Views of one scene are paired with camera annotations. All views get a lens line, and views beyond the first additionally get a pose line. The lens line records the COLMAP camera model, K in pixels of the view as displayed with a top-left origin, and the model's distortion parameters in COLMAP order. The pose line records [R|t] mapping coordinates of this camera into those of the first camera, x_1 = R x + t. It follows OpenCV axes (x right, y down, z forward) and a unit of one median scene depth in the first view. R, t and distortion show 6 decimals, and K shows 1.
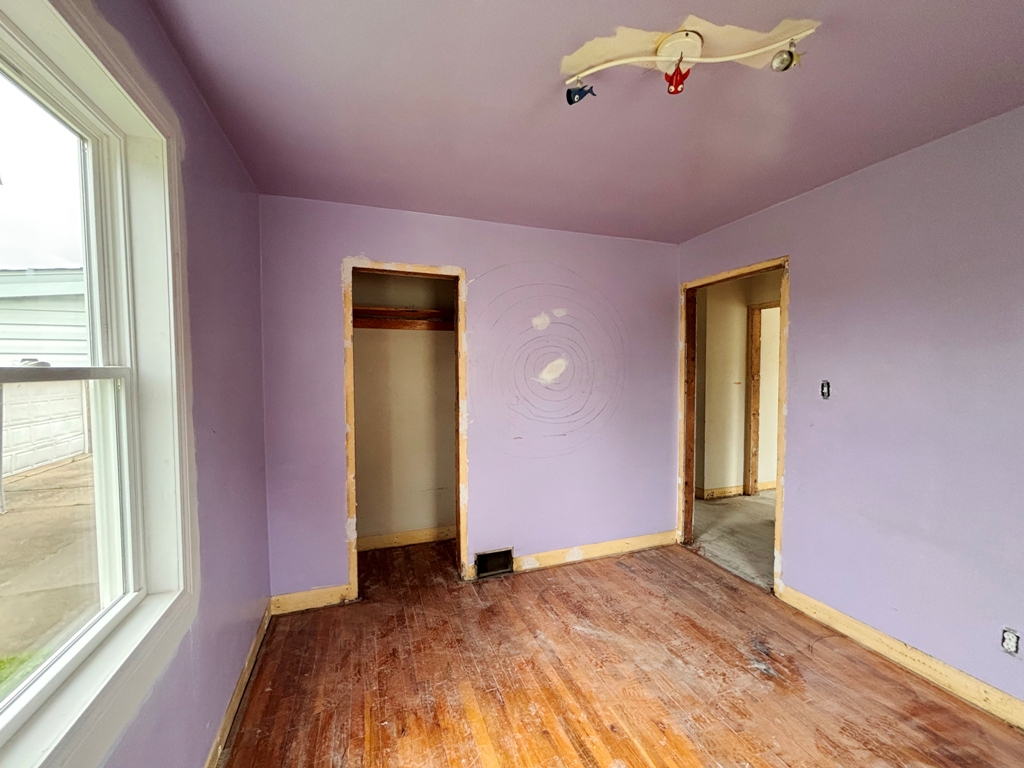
lens RADIAL K [[412.3, 0, 512.4], [0, 412.3, 386.2], [0, 0, 1]] dist [-0.003099, 0.002680]
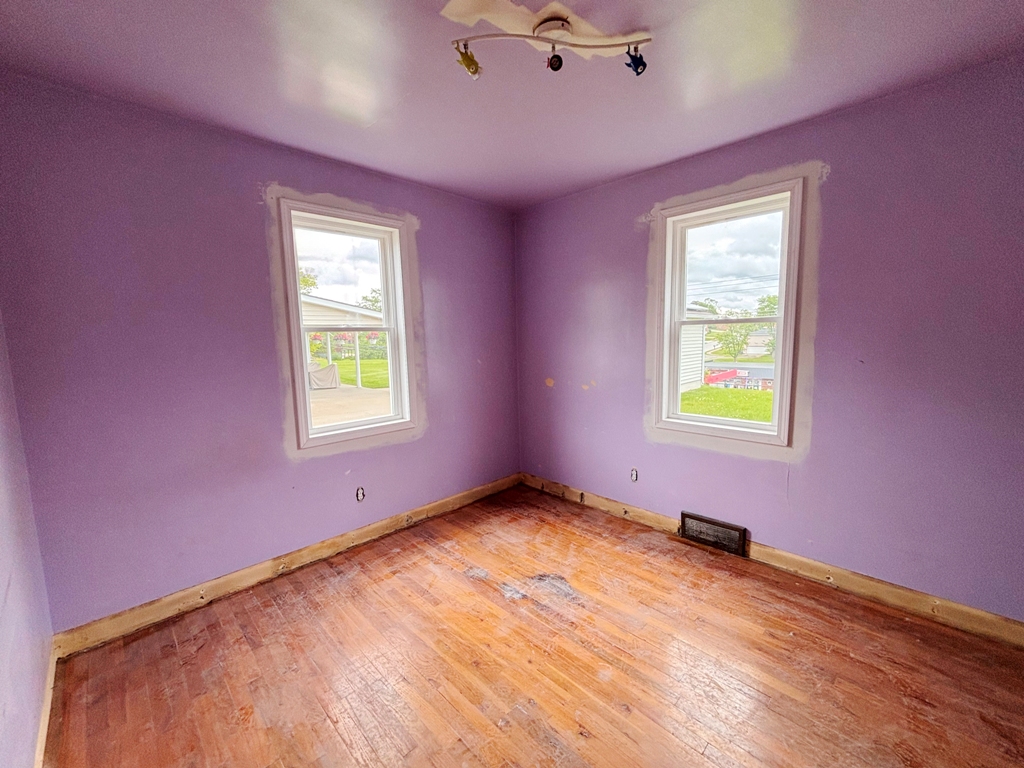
lens RADIAL K [[412.3, 0, 508.9], [0, 412.3, 382.4], [0, 0, 1]] dist [-0.003099, 0.002680]
pose [[-0.906785, 0.073761, -0.415091, 0.816318], [0.006778, 0.986999, 0.160581, -0.041129], [0.421539, 0.142799, -0.895496, 1.614765]]
